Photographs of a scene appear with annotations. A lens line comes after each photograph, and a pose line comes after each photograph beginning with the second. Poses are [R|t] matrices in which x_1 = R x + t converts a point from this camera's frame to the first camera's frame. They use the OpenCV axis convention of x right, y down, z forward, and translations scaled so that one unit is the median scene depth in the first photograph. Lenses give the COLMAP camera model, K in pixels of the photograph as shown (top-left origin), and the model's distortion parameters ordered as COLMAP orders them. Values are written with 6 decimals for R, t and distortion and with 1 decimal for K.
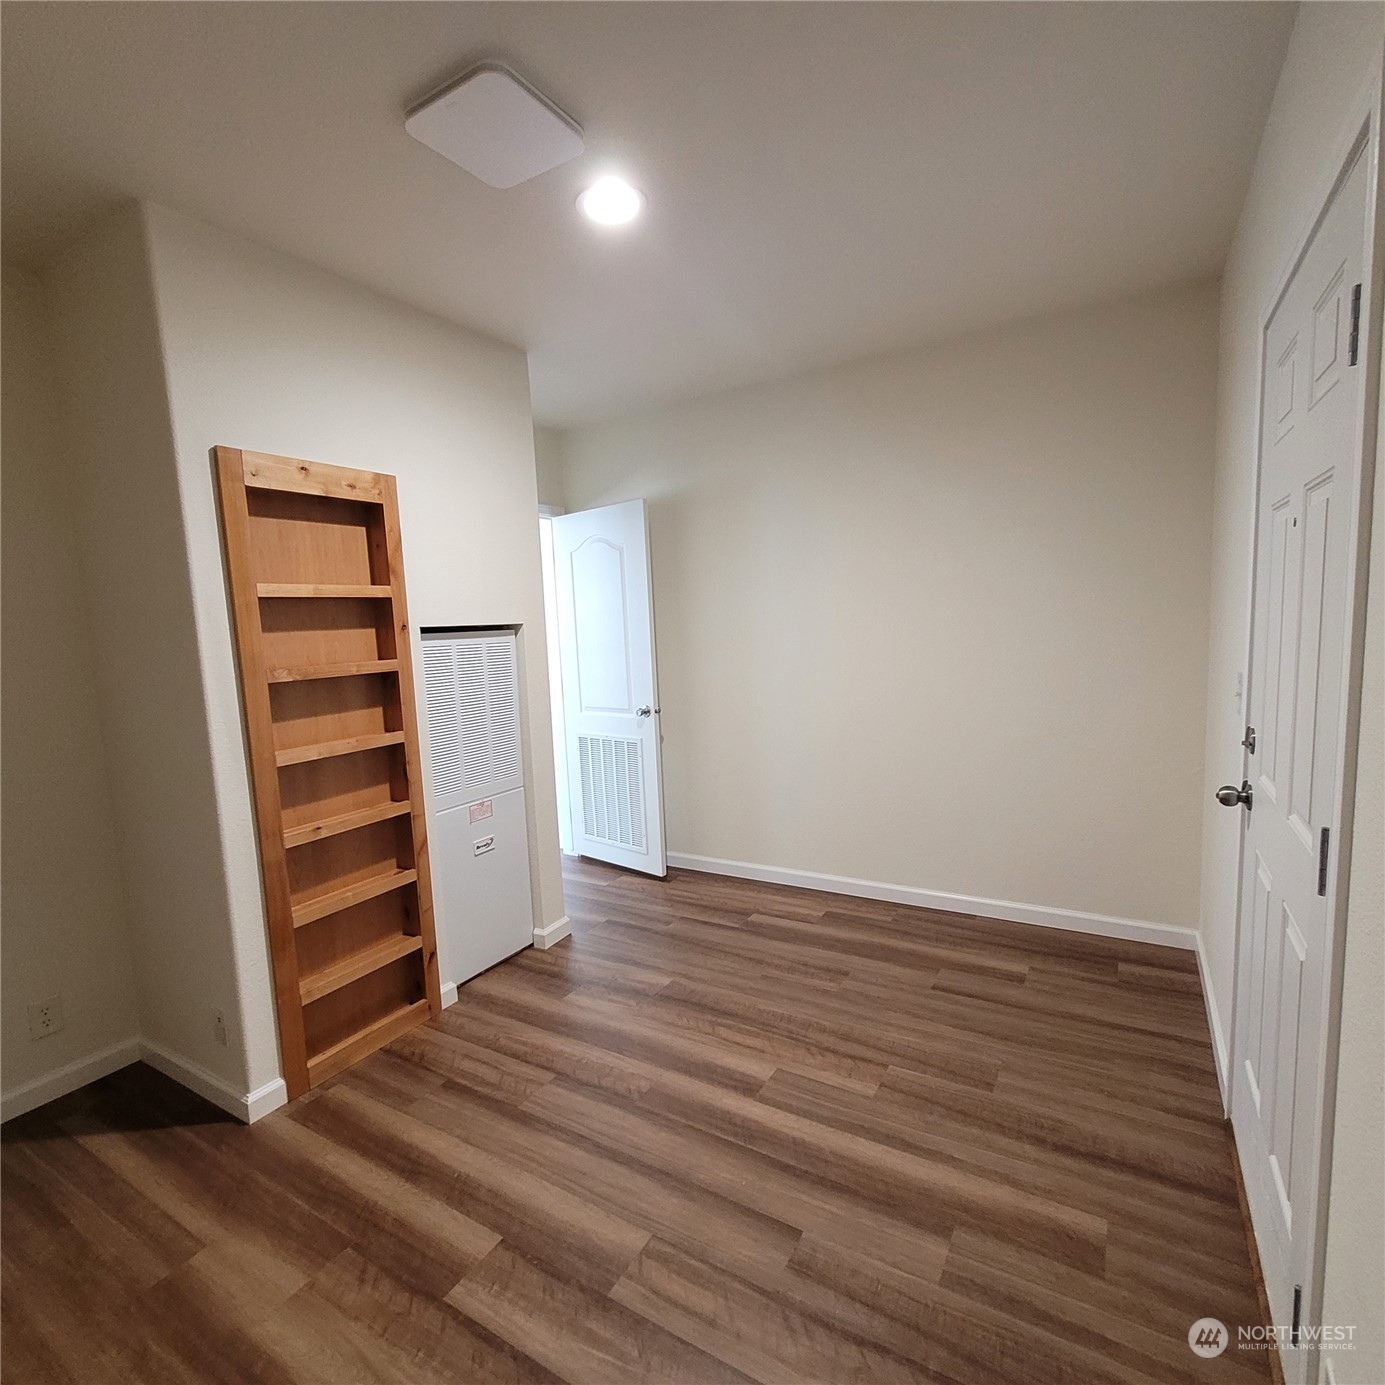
lens RADIAL K [[721.0, 0, 689.7], [0, 721.0, 704.5], [0, 0, 1]] dist [0.000142, -0.000990]
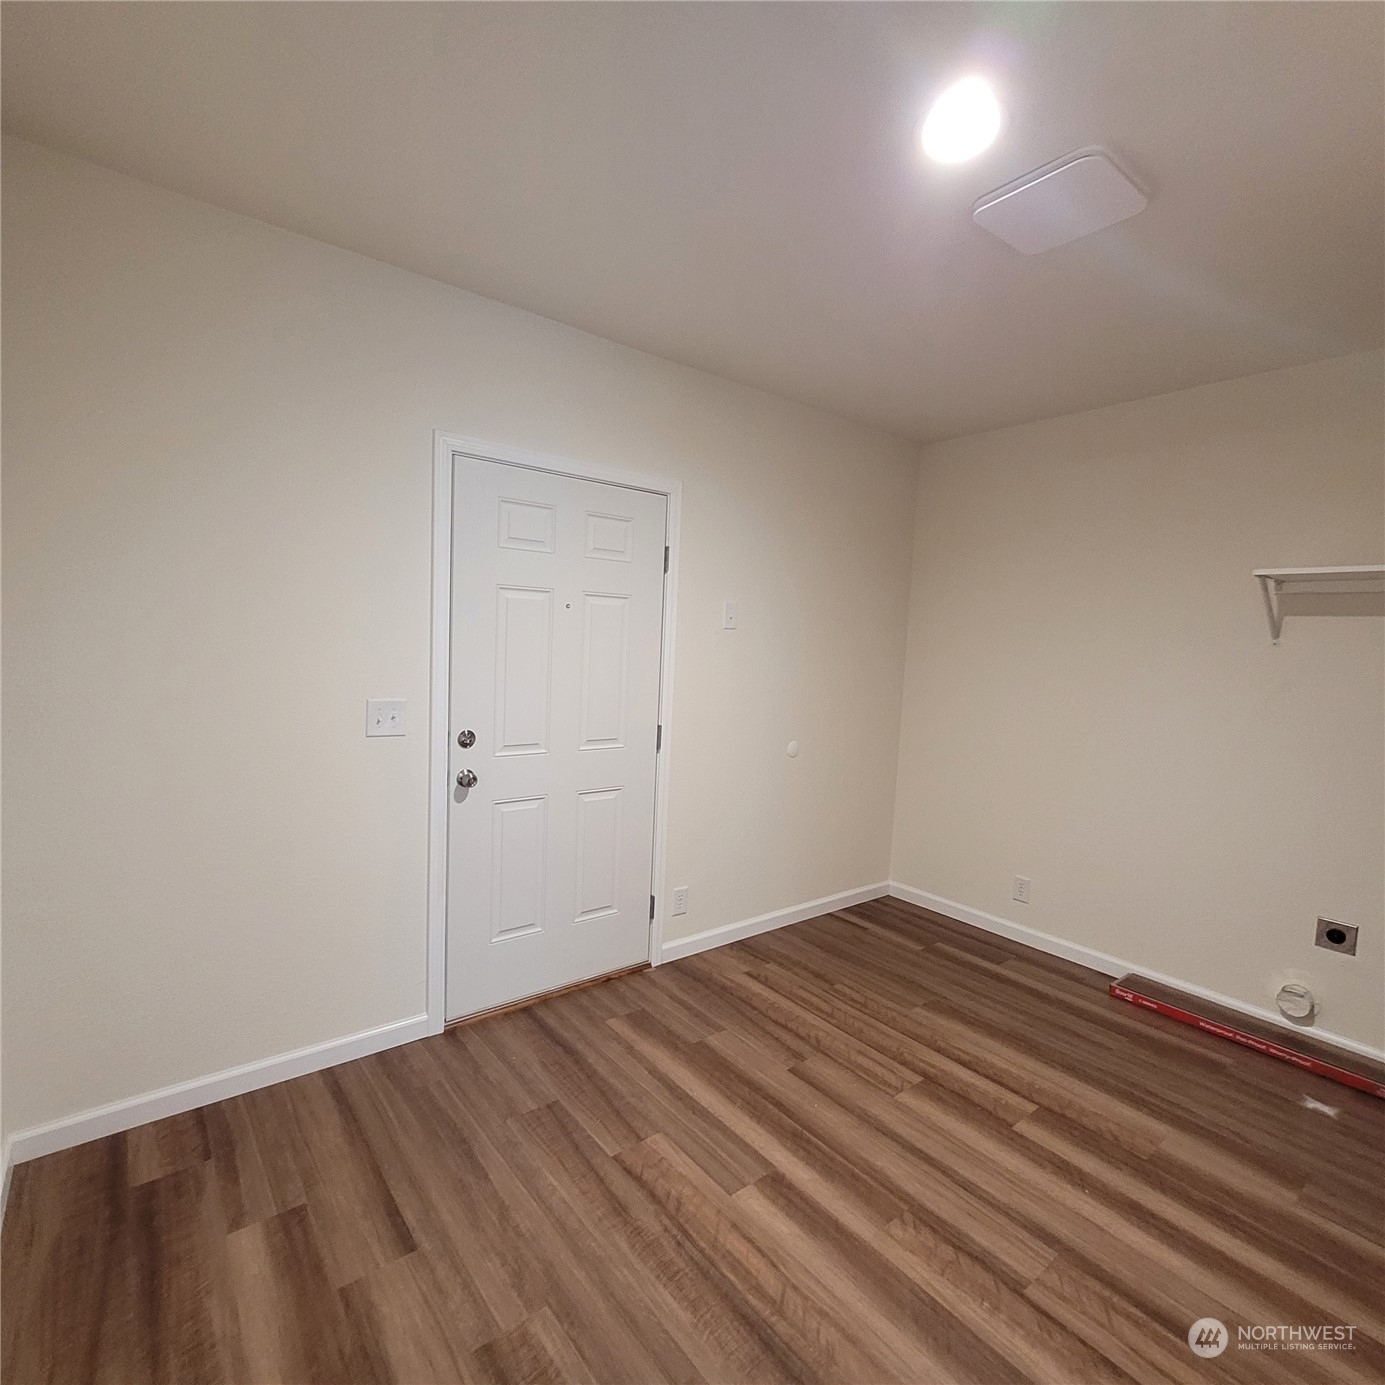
lens RADIAL K [[721.0, 0, 693.0], [0, 721.0, 694.3], [0, 0, 1]] dist [0.000142, -0.000990]
pose [[-0.938719, -0.023933, 0.343851, -0.119038], [0.040207, 0.983173, 0.178198, -0.231908], [-0.342330, 0.181103, -0.921961, 1.821644]]
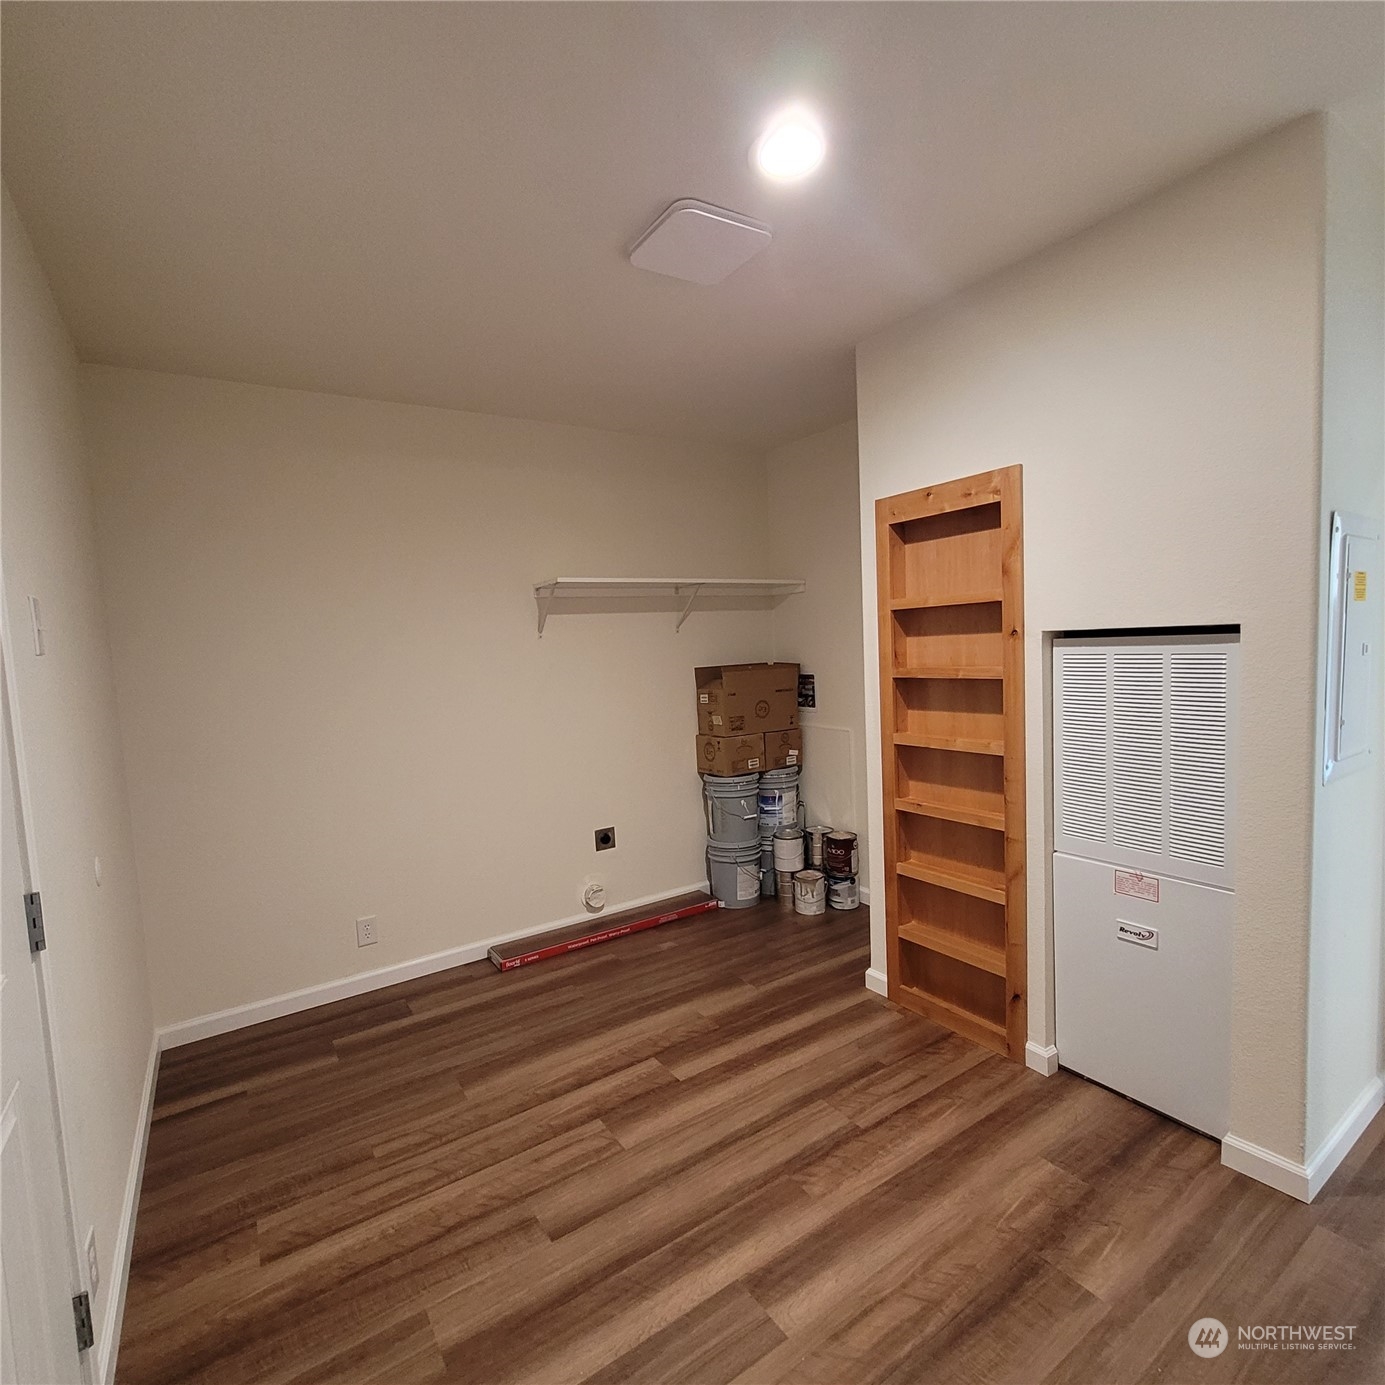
lens RADIAL K [[721.0, 0, 684.1], [0, 721.0, 697.8], [0, 0, 1]] dist [0.000142, -0.000990]
pose [[-0.427661, 0.132803, -0.894131, 0.732123], [-0.039012, 0.985516, 0.165036, -0.193106], [0.903097, 0.105461, -0.416285, 1.224990]]
